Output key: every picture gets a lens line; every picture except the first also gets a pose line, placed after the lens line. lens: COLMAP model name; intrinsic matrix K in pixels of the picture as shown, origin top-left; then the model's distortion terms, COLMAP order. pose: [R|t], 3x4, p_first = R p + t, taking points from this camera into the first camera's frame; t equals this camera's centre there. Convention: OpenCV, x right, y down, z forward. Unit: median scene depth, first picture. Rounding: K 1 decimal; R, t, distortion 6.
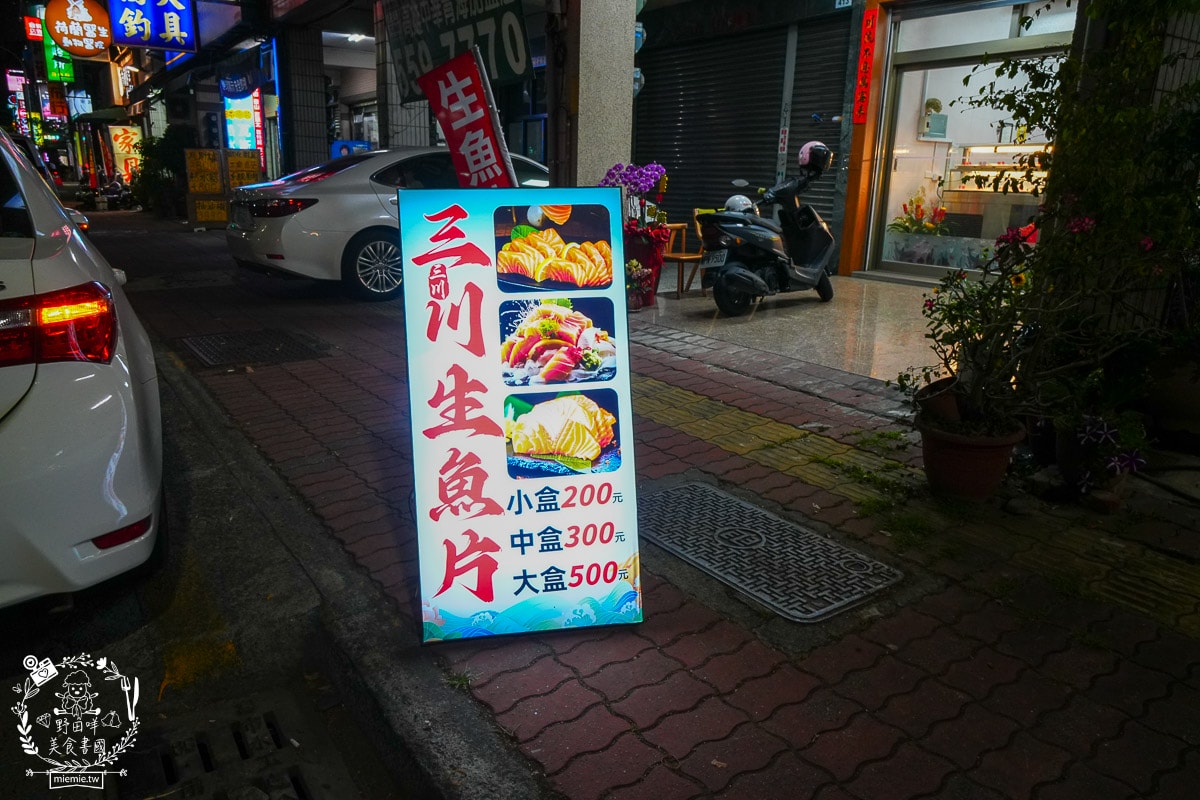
lens RADIAL K [[820.9, 0, 600.0], [0, 820.9, 400.0], [0, 0, 1]] dist [-0.010503, 0.001966]
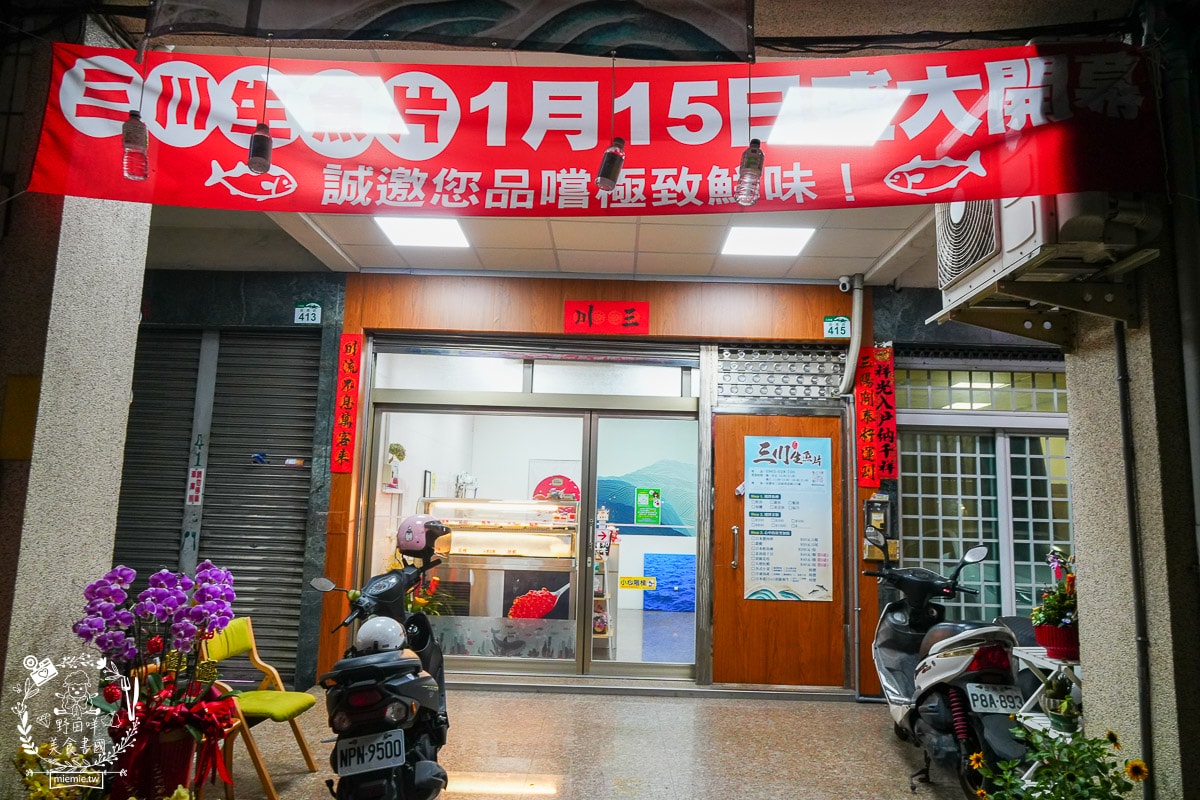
lens RADIAL K [[820.9, 0, 600.0], [0, 820.9, 400.0], [0, 0, 1]] dist [-0.010503, 0.001966]
pose [[0.576512, 0.103409, 0.810519, -0.148120], [0.199703, 0.944043, -0.262491, -0.150349], [-0.792308, 0.313192, 0.523601, 0.386111]]
